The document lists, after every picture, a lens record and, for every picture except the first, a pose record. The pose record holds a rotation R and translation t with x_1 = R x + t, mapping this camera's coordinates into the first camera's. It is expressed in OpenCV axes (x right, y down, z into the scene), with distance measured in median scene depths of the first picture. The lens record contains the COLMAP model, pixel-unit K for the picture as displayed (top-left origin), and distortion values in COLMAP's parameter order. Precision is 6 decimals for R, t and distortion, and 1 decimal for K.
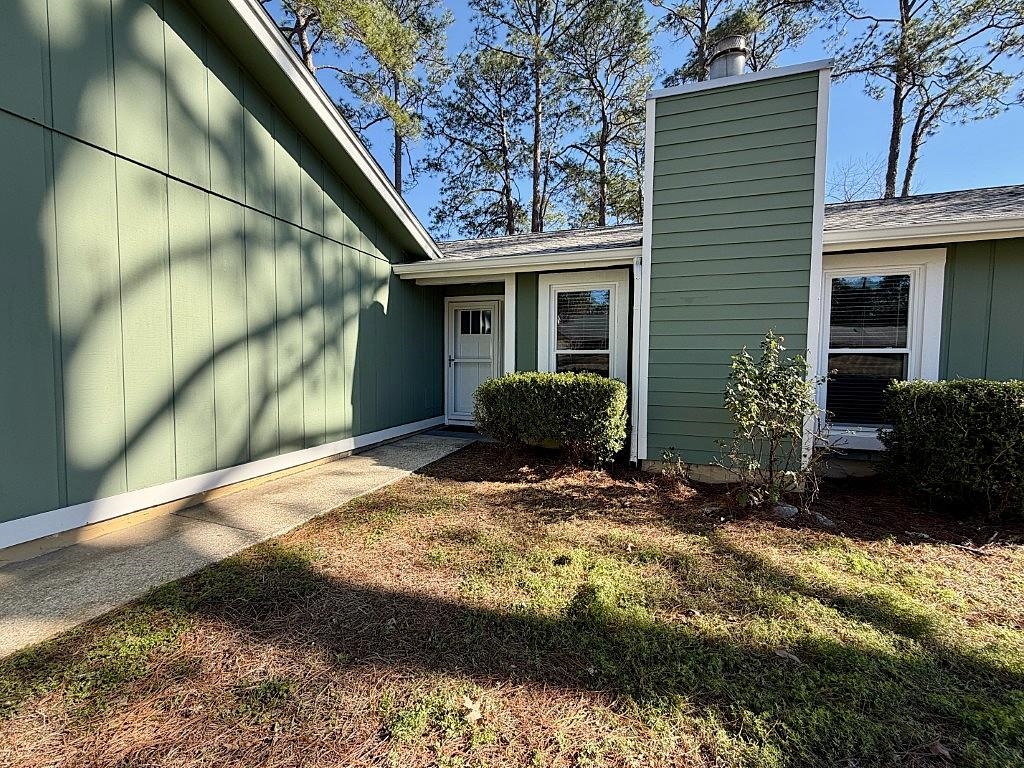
lens RADIAL K [[403.8, 0, 512.0], [0, 403.8, 384.0], [0, 0, 1]] dist [-0.000998, -0.000211]
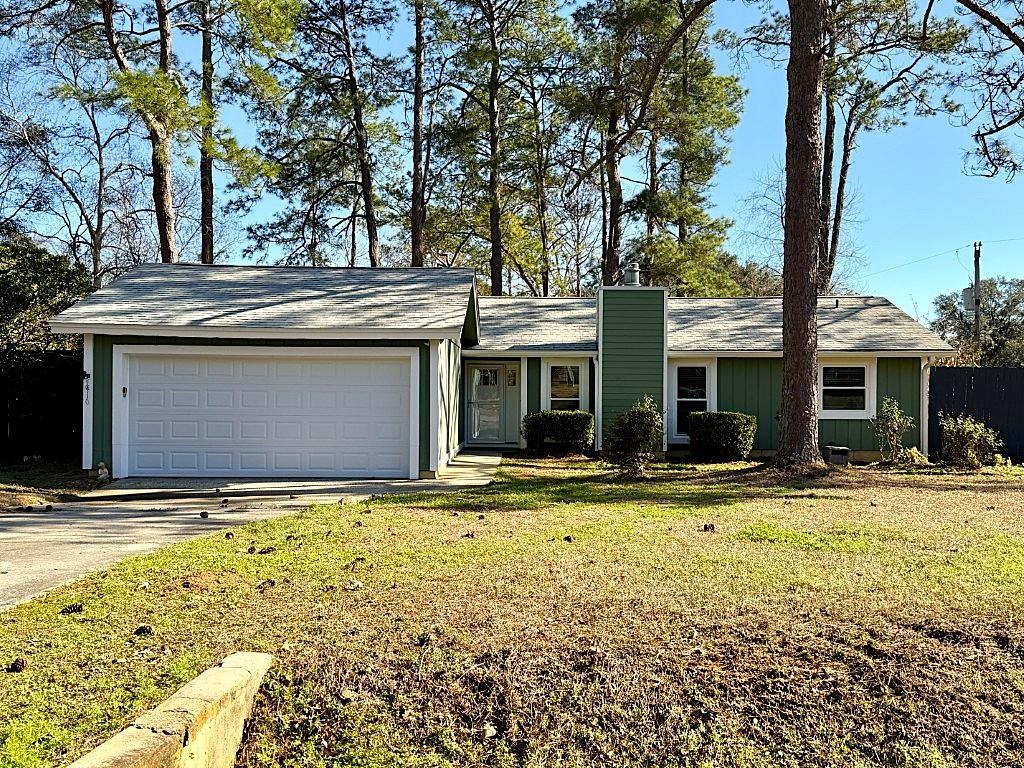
lens RADIAL K [[955.4, 0, 512.0], [0, 955.4, 384.0], [0, 0, 1]] dist [0.137437, -0.287794]
pose [[0.951433, -0.000963, 0.307855, -0.300197], [0.019077, 0.998258, -0.055835, 0.019282], [-0.307265, 0.058996, 0.949793, -0.659429]]
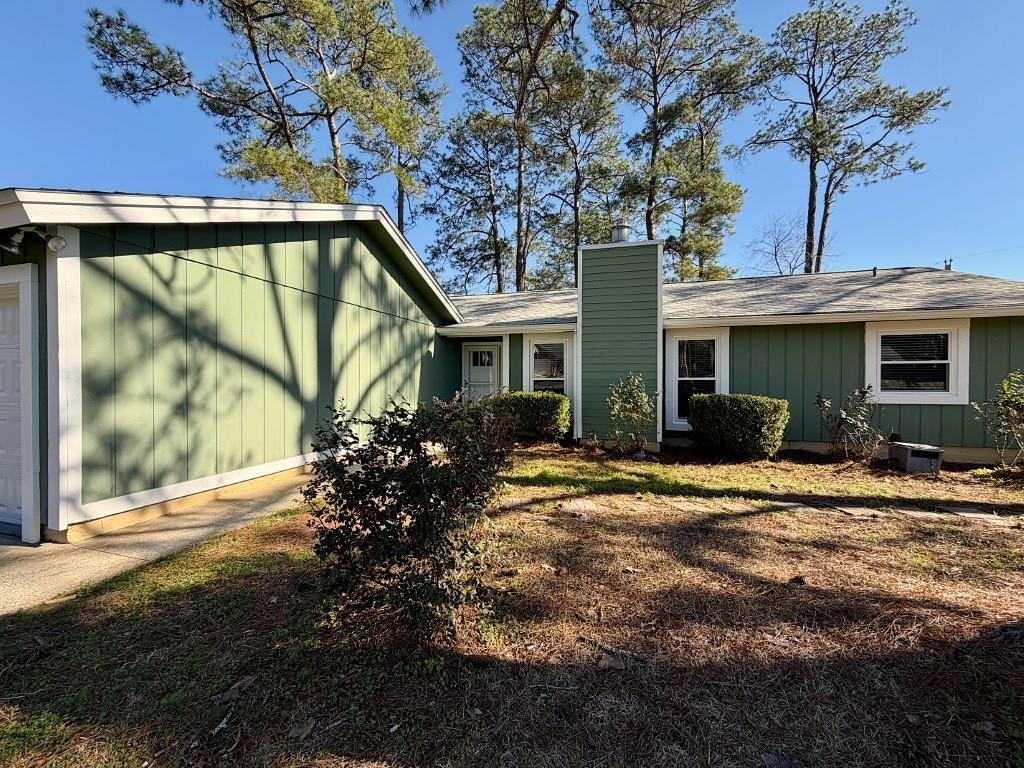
lens RADIAL K [[403.8, 0, 512.0], [0, 403.8, 384.0], [0, 0, 1]] dist [-0.000998, -0.000211]
pose [[0.999268, -0.007943, 0.037433, -0.009856], [0.009535, 0.999049, -0.042549, 0.002534], [-0.037060, 0.042874, 0.998393, -0.150693]]
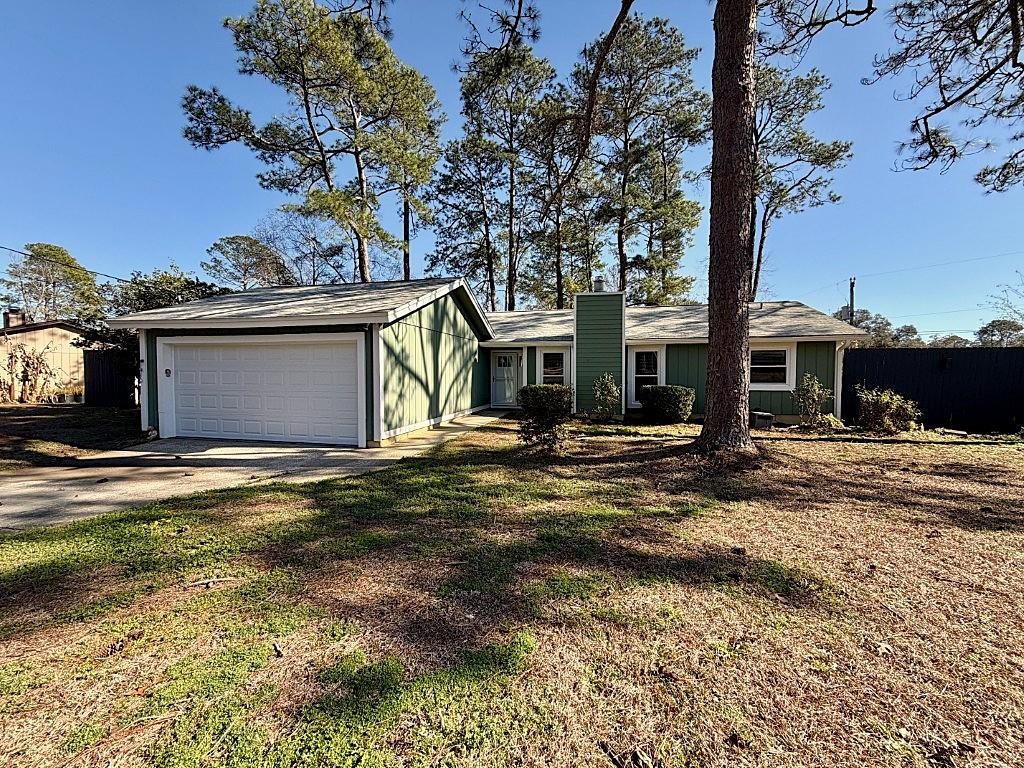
lens RADIAL K [[403.8, 0, 512.0], [0, 403.8, 384.0], [0, 0, 1]] dist [-0.000998, -0.000211]
pose [[0.995064, -0.012838, 0.098397, -0.075976], [0.015084, 0.999642, -0.022116, 0.005412], [-0.098078, 0.023491, 0.994901, -0.340550]]
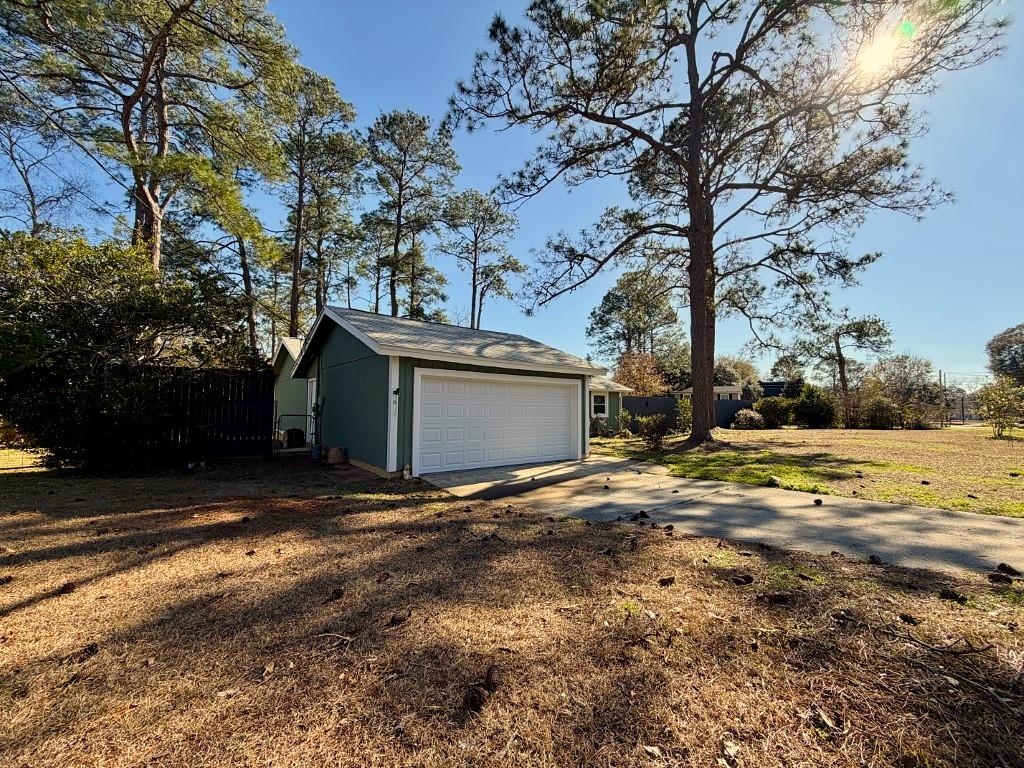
lens RADIAL K [[408.3, 0, 510.4], [0, 408.3, 399.8], [0, 0, 1]] dist [-0.000555, -0.000077]
pose [[0.540623, 0.008901, 0.841218, -0.597126], [0.047094, 0.998056, -0.040826, -0.004882], [-0.839946, 0.061688, 0.539153, -0.201347]]
